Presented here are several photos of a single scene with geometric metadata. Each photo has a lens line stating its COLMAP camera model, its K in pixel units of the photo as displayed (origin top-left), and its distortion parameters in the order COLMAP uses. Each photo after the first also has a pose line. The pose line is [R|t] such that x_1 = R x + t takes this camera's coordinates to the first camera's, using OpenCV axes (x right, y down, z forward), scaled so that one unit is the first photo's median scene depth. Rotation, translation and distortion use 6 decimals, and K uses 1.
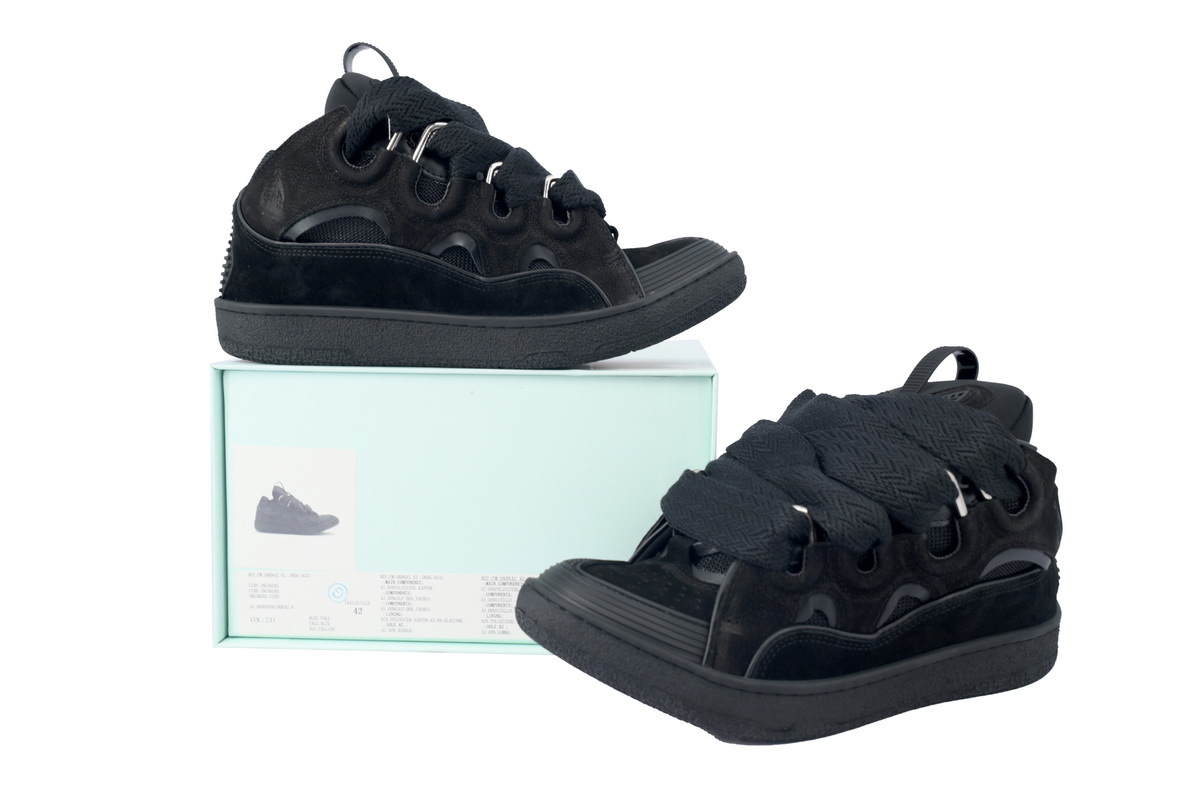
lens RADIAL K [[1202.1, 0, 600.0], [0, 1202.1, 400.0], [0, 0, 1]] dist [0.005734, 0.003209]
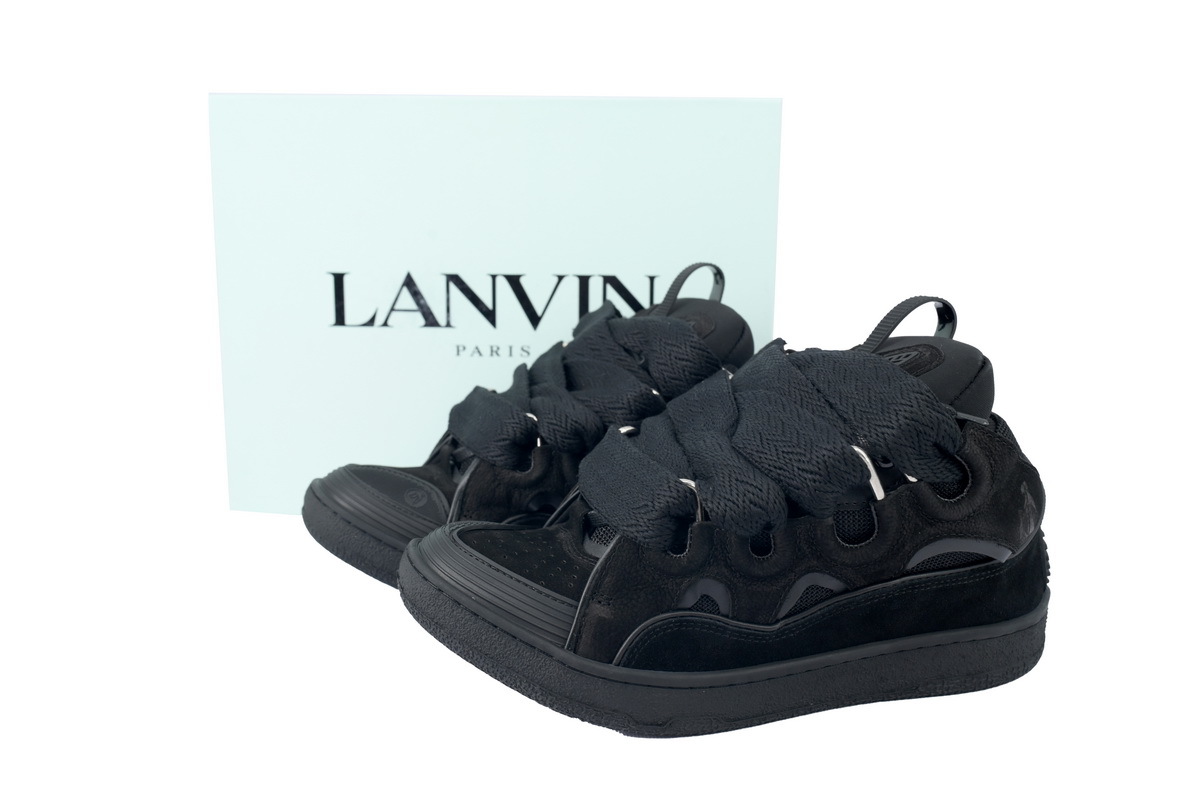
lens RADIAL K [[1202.1, 0, 600.0], [0, 1202.1, 400.0], [0, 0, 1]] dist [0.005734, 0.003209]
pose [[0.980105, 0.036821, -0.195036, 0.273345], [-0.021206, 0.996443, 0.081555, -0.042199], [0.197345, -0.075797, 0.977399, 0.119043]]
